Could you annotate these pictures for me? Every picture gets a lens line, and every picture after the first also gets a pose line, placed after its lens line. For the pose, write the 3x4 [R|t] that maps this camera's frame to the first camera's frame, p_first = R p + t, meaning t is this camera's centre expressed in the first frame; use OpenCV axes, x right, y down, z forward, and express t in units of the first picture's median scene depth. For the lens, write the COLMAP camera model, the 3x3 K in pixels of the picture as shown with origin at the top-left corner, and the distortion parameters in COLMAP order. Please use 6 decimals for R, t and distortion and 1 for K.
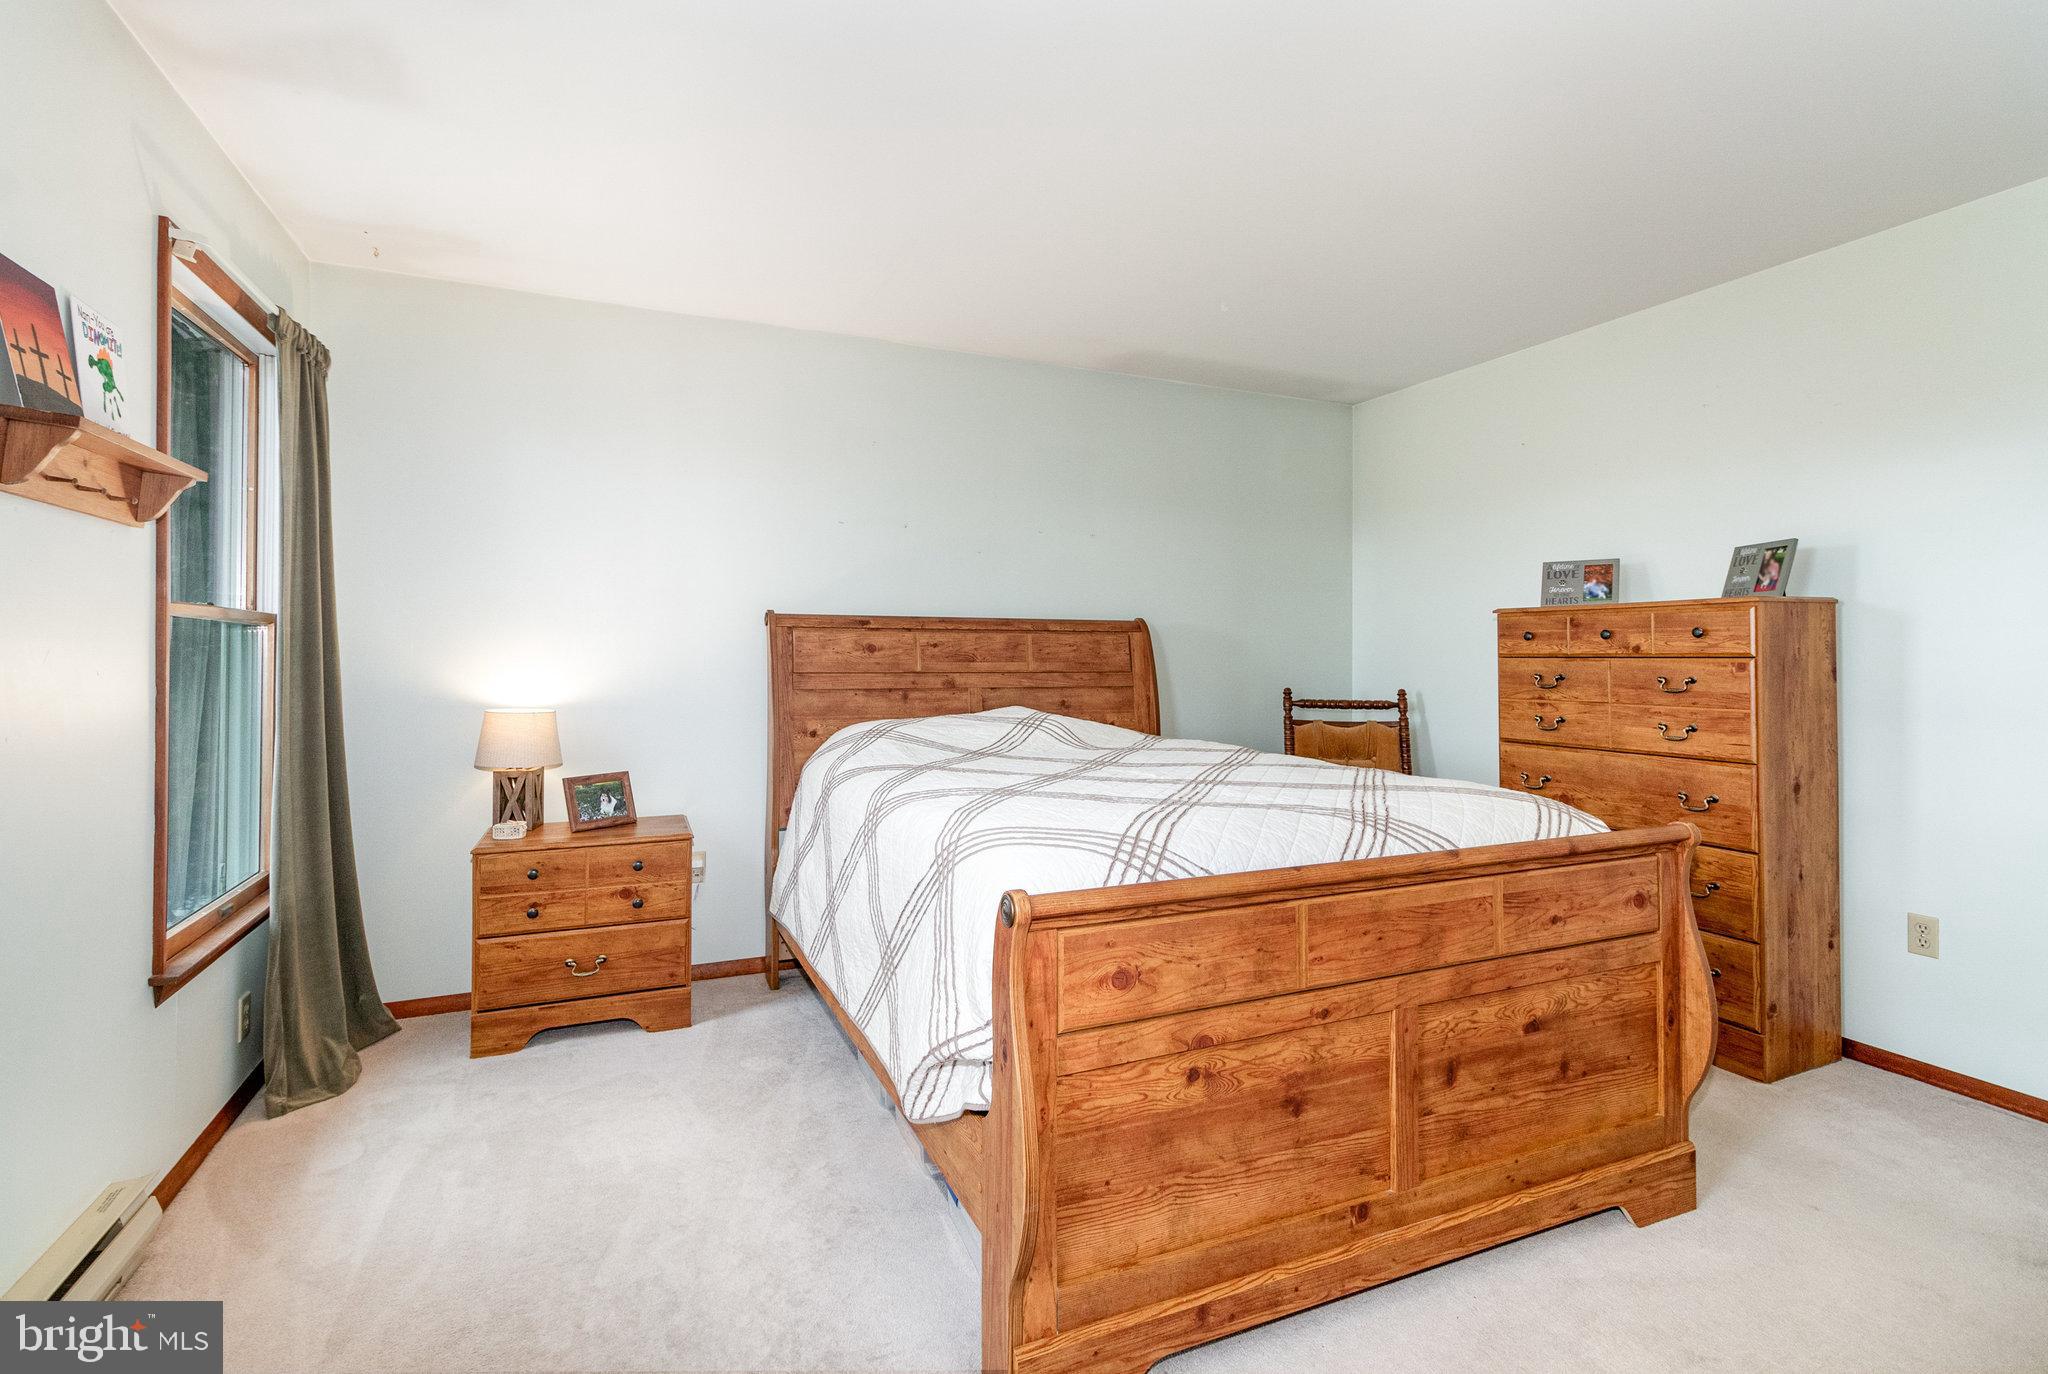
lens RADIAL K [[956.2, 0, 1055.0], [0, 956.2, 648.4], [0, 0, 1]] dist [0.009553, -0.000951]
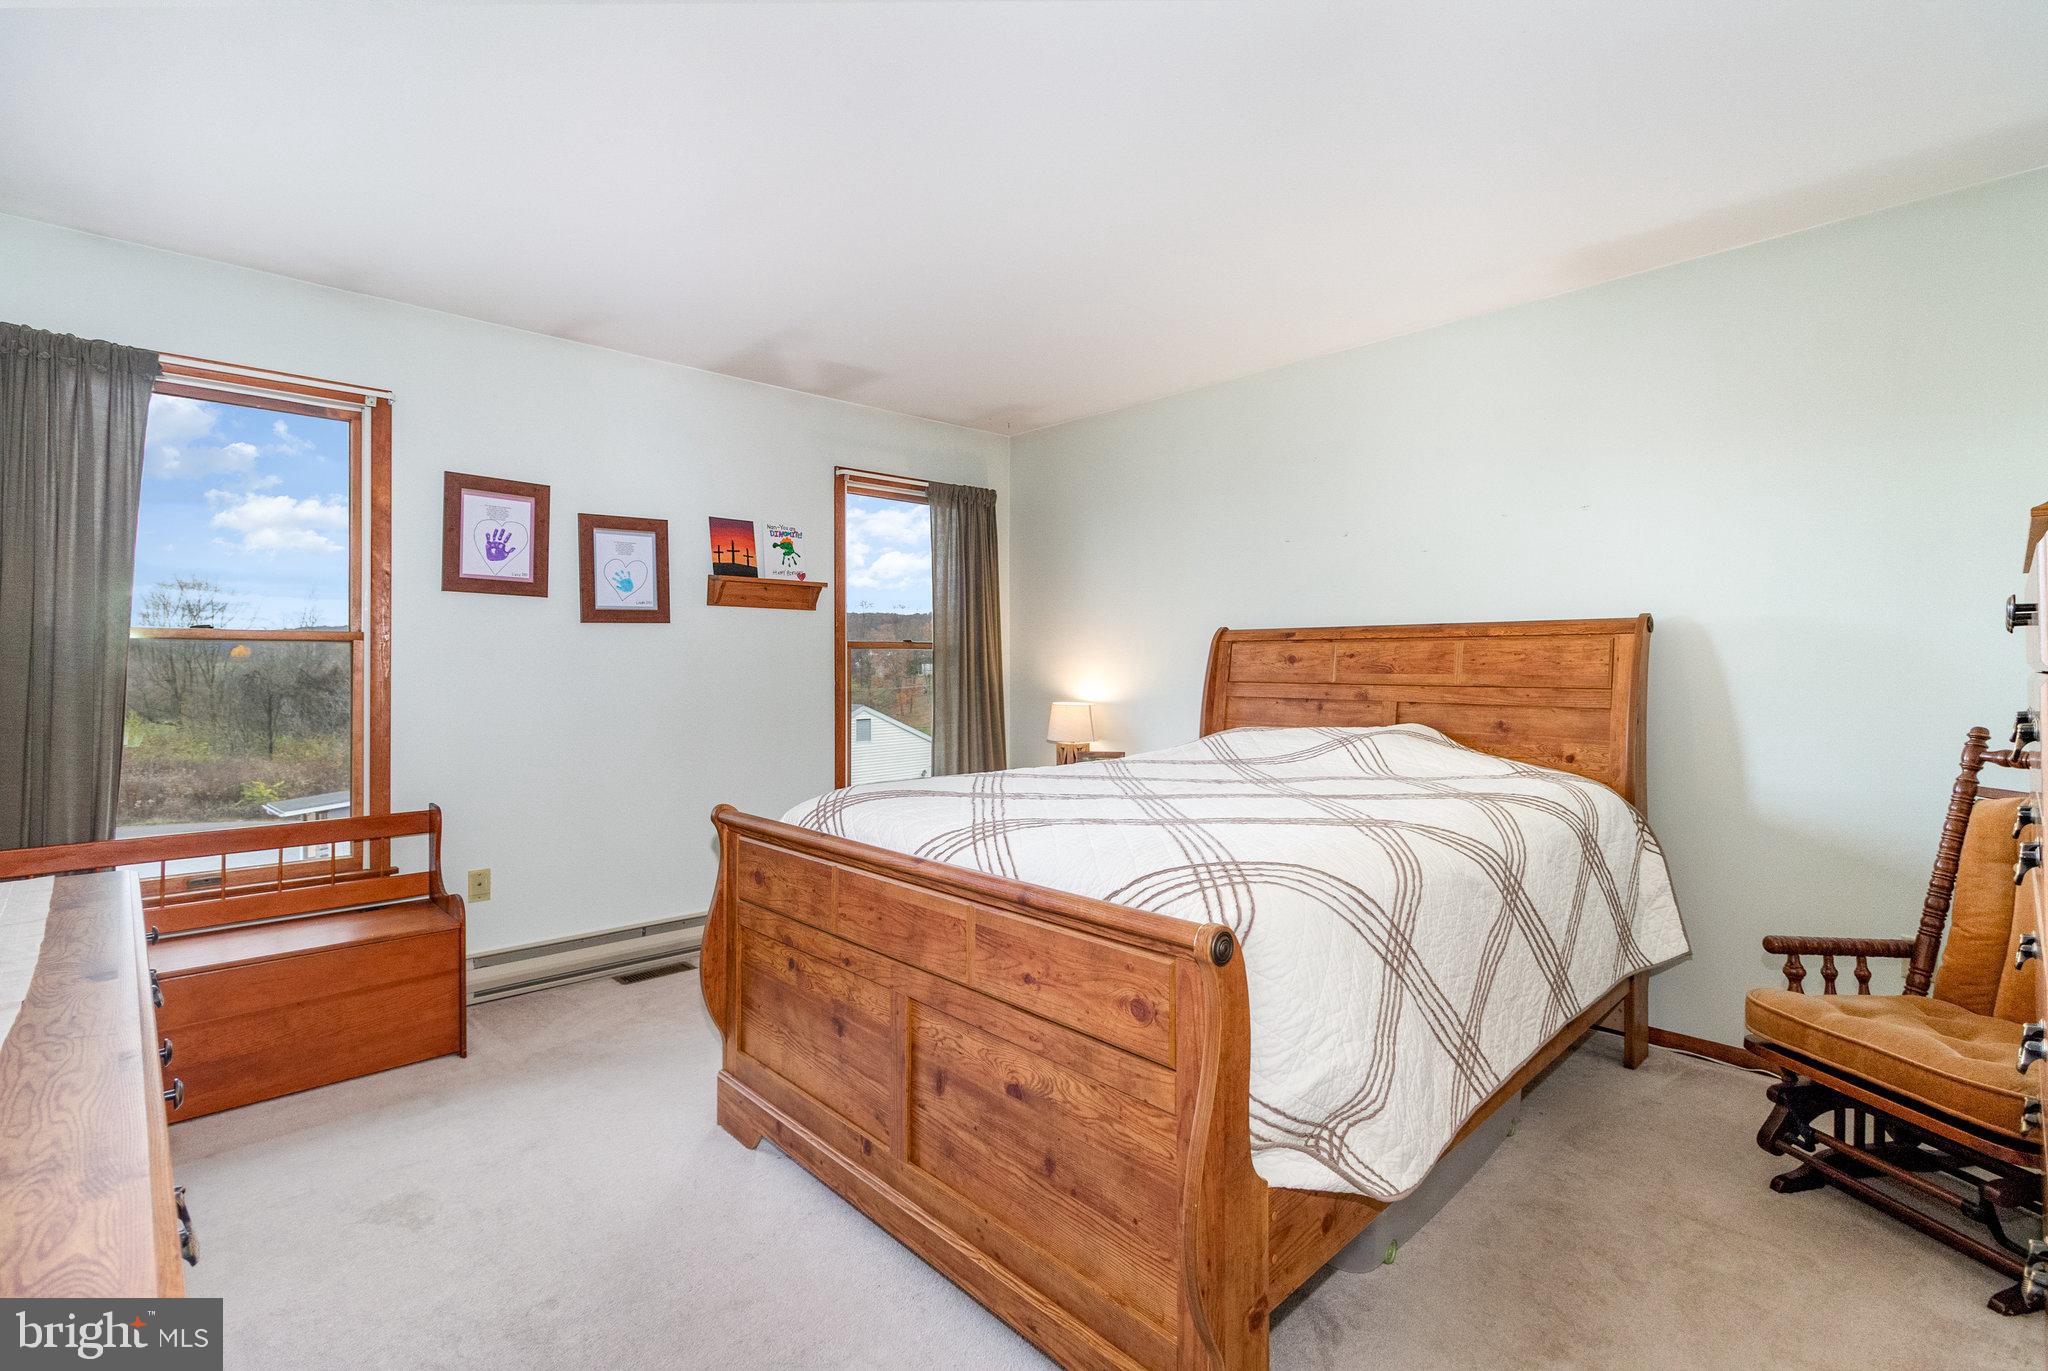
lens RADIAL K [[956.2, 0, 1030.2], [0, 956.2, 673.7], [0, 0, 1]] dist [0.009553, -0.000951]
pose [[0.322526, 0.006765, -0.946536, 1.282378], [0.007110, 0.999929, 0.009569, 0.006143], [0.946534, -0.009817, 0.322455, 0.712661]]
